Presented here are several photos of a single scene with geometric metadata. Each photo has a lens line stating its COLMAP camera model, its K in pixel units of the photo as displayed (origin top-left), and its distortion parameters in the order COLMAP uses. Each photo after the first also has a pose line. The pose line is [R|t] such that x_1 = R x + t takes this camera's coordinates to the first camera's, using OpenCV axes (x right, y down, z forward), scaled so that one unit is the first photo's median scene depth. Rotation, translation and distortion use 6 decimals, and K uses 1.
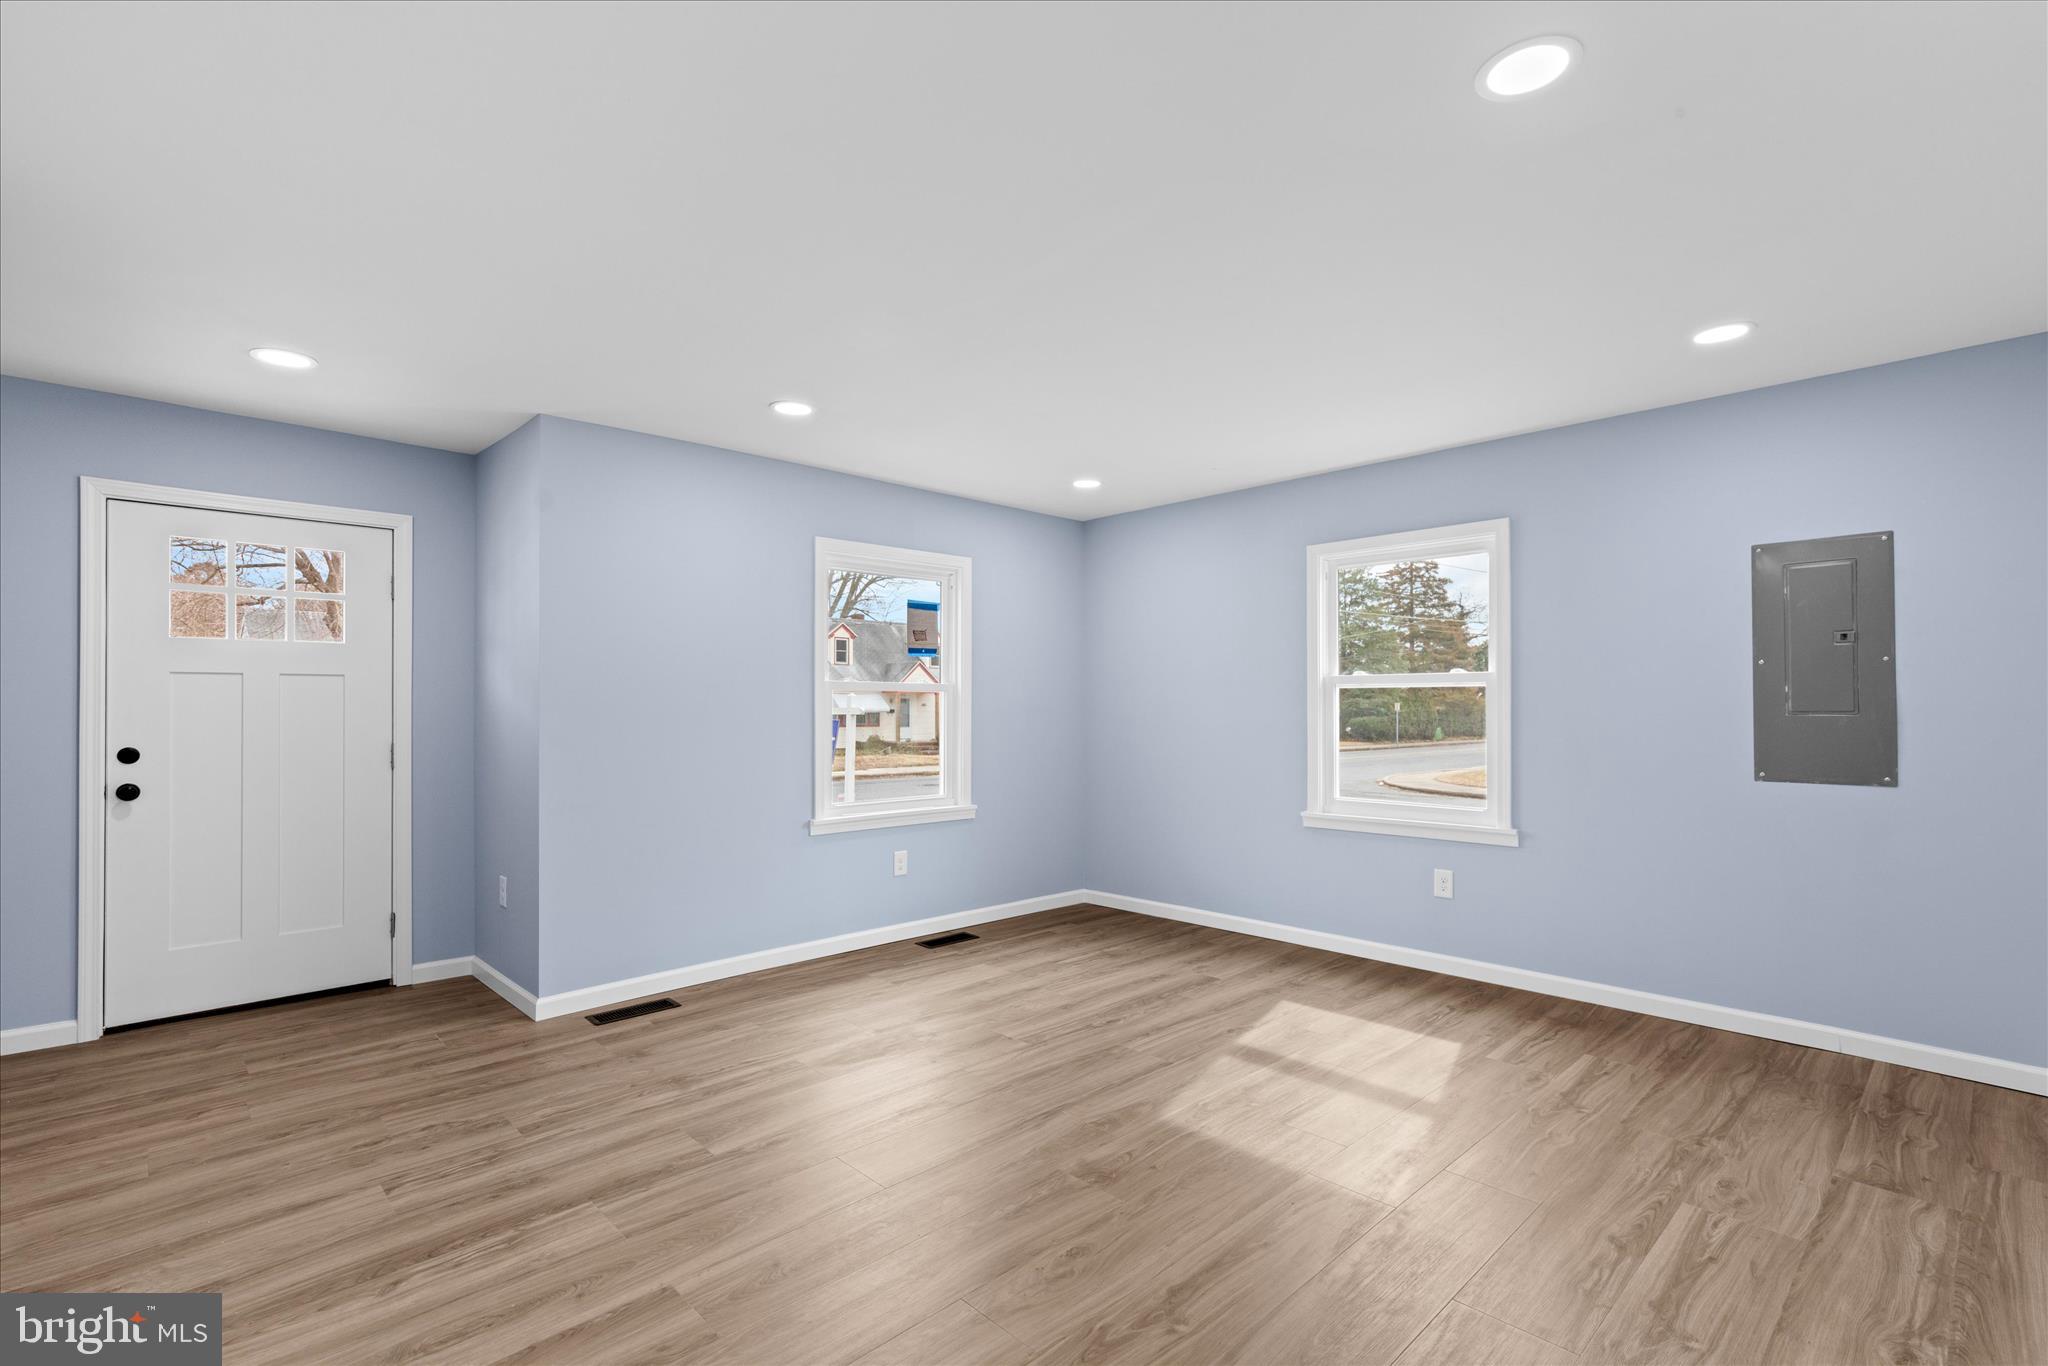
lens RADIAL K [[934.5, 0, 1039.8], [0, 934.5, 696.0], [0, 0, 1]] dist [0.003790, 0.000184]
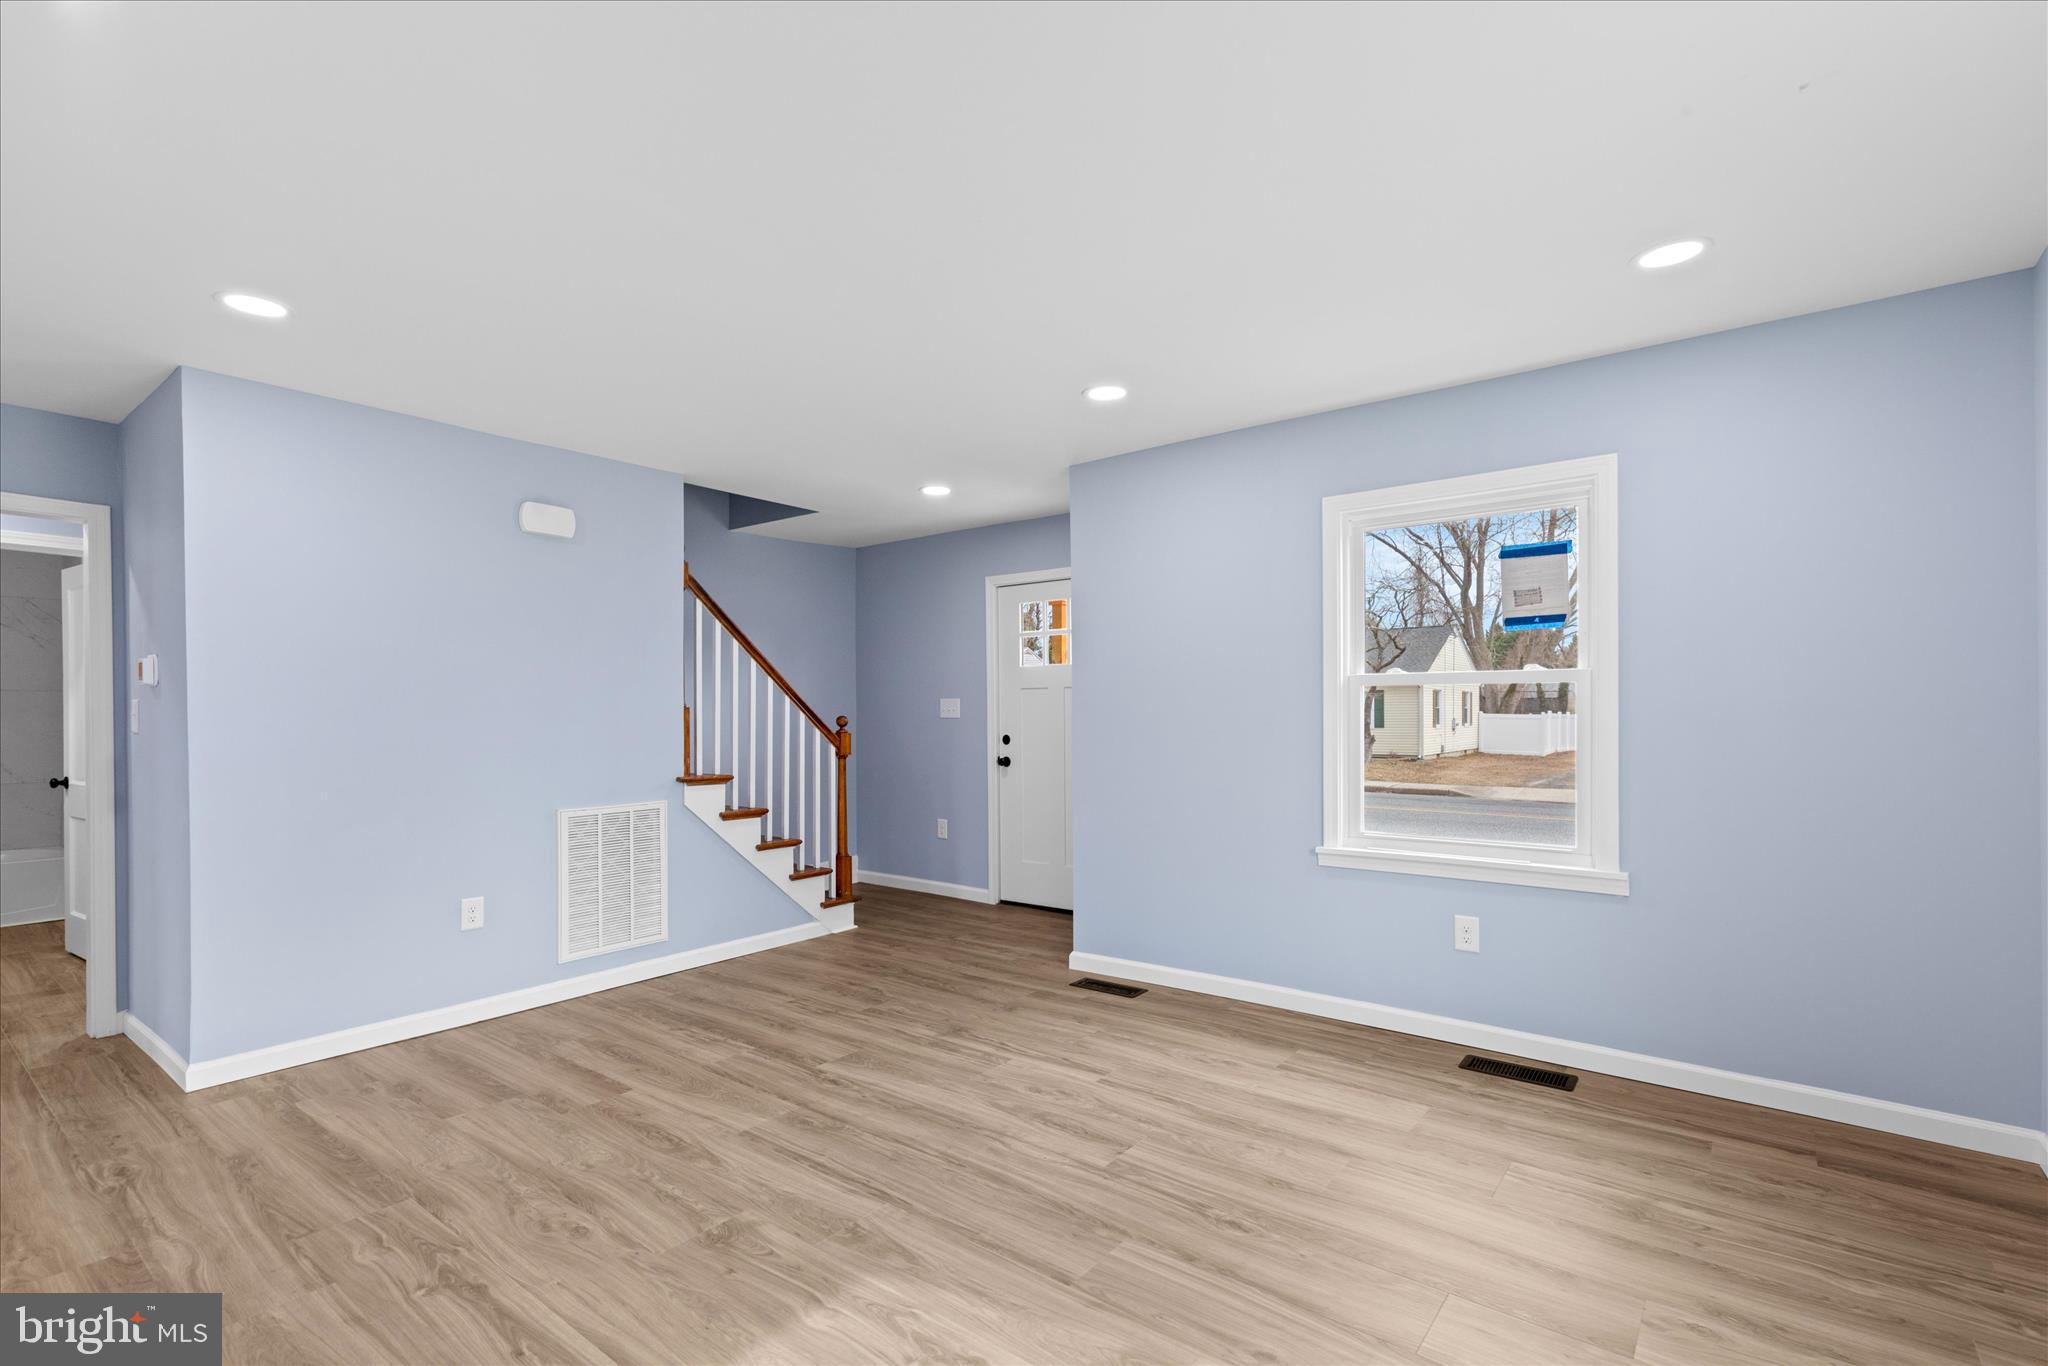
lens RADIAL K [[945.9, 0, 1030.0], [0, 945.9, 696.1], [0, 0, 1]] dist [0.003358, -0.000226]
pose [[0.130220, -0.015743, -0.991360, 0.744399], [0.018197, 0.999743, -0.013486, 0.010923], [0.991318, -0.016283, 0.130473, 0.873463]]
